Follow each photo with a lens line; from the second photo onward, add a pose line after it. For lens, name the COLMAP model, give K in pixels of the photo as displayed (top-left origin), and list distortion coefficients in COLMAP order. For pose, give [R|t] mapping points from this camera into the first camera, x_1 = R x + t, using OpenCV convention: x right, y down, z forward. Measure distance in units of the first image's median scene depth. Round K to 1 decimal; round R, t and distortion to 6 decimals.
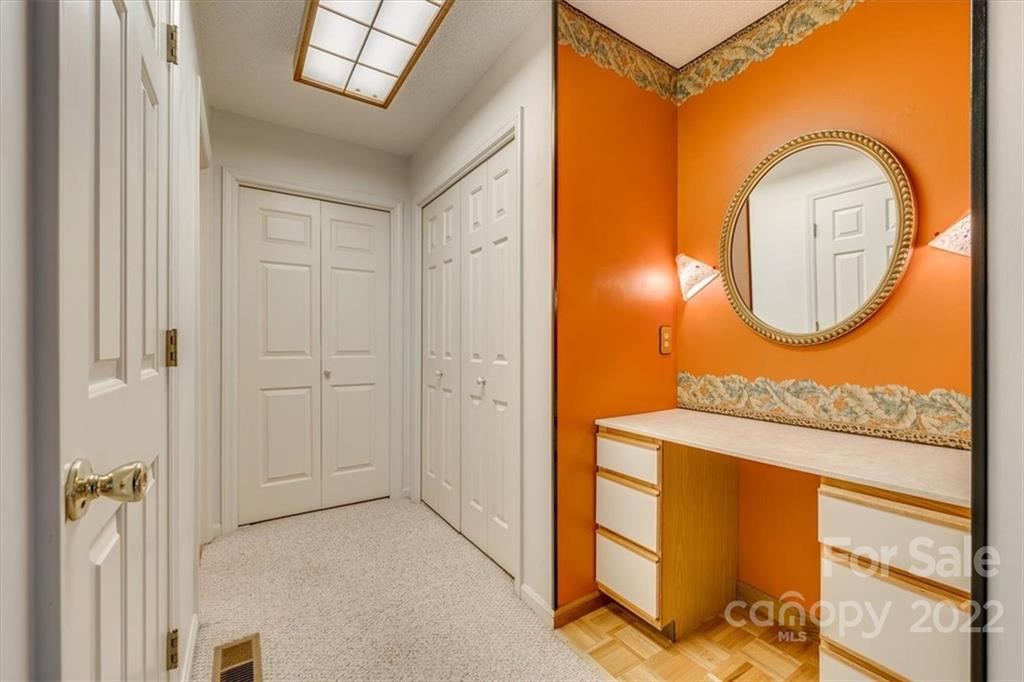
lens RADIAL K [[412.4, 0, 512.4], [0, 412.4, 342.1], [0, 0, 1]] dist [0.001356, -0.000427]
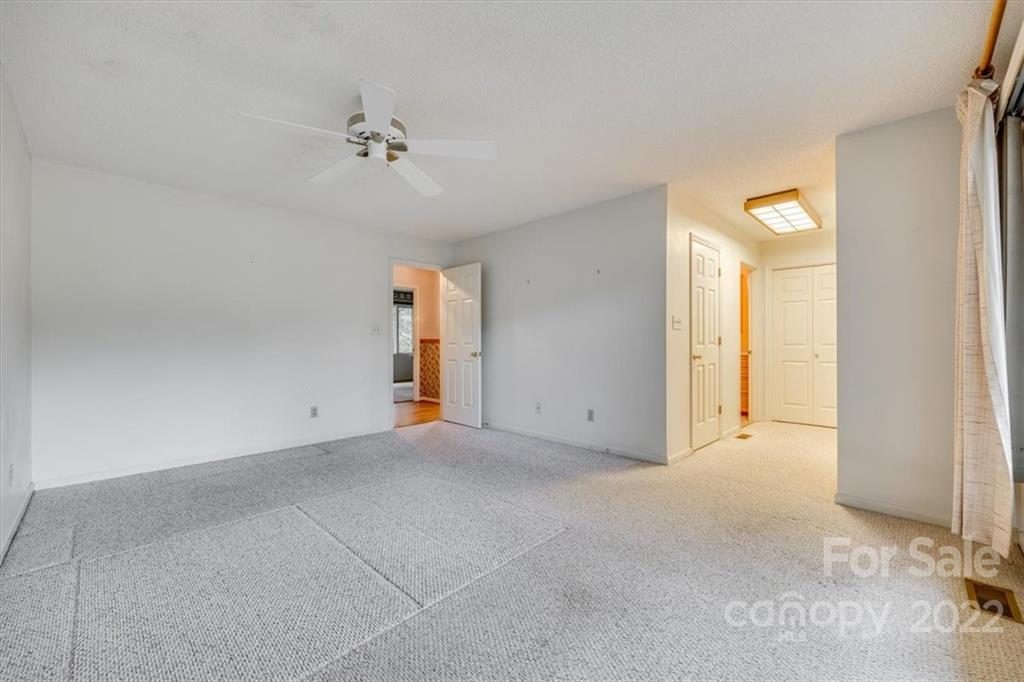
lens RADIAL K [[412.4, 0, 512.6], [0, 412.4, 341.5], [0, 0, 1]] dist [0.001356, -0.000427]
pose [[0.207084, -0.000207, -0.978323, 1.818293], [0.007879, 0.999968, 0.001457, -0.002407], [0.978291, -0.008010, 0.207079, -1.247232]]
